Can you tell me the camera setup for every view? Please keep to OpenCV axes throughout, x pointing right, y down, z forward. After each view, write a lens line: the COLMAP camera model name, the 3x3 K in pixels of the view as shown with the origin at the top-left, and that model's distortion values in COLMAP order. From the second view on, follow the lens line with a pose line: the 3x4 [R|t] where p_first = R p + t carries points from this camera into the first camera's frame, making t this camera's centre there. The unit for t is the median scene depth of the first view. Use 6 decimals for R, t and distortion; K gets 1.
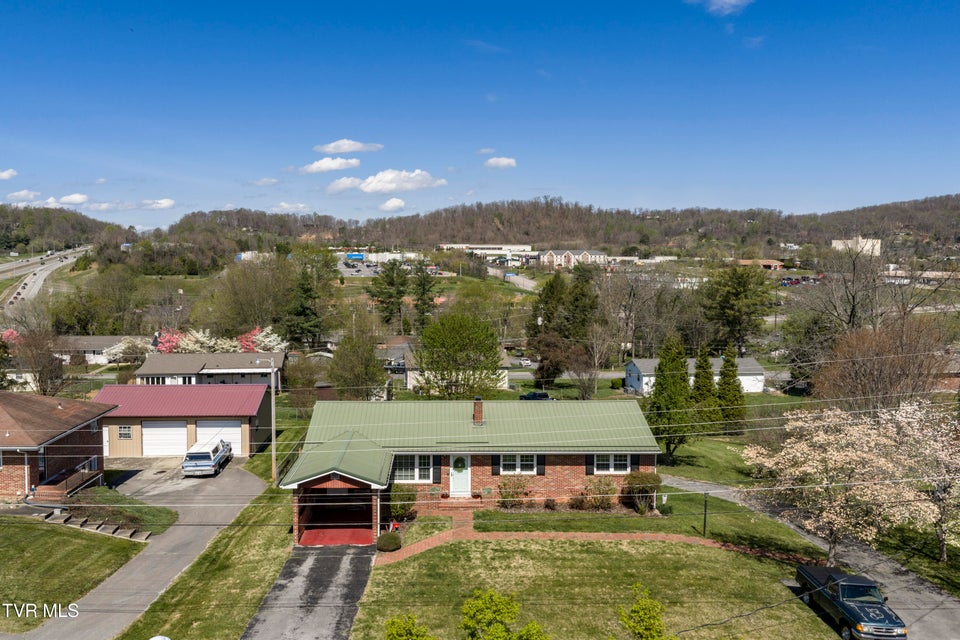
lens RADIAL K [[806.1, 0, 479.3], [0, 806.1, 253.0], [0, 0, 1]] dist [0.003381, -0.009753]
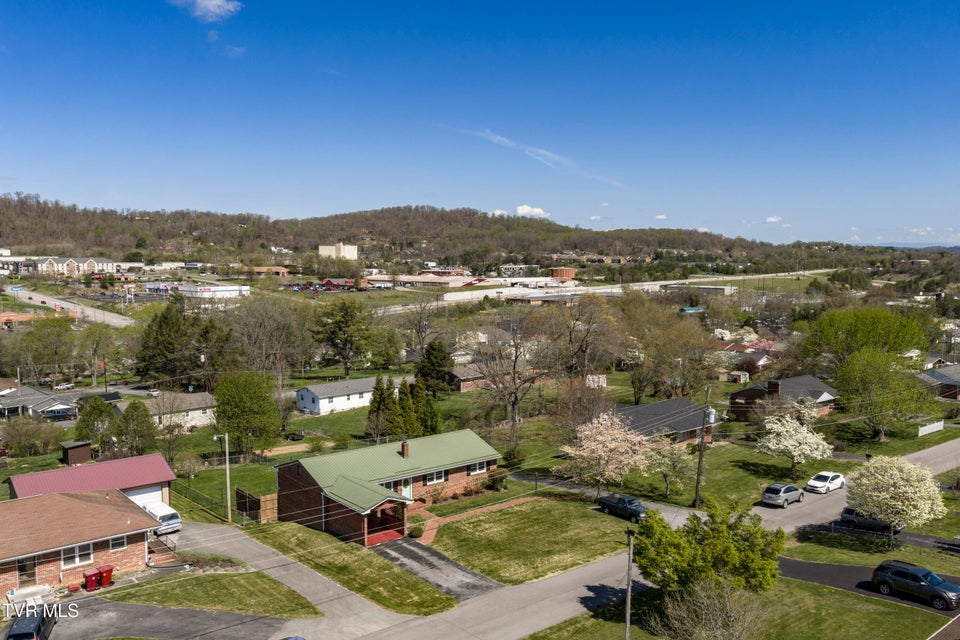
lens RADIAL K [[806.1, 0, 479.3], [0, 806.1, 253.0], [0, 0, 1]] dist [0.003381, -0.009753]
pose [[0.783627, -0.006204, 0.621201, -0.094990], [-0.004668, 0.999863, 0.015874, -0.024675], [-0.621214, -0.015339, 0.783491, -0.040592]]
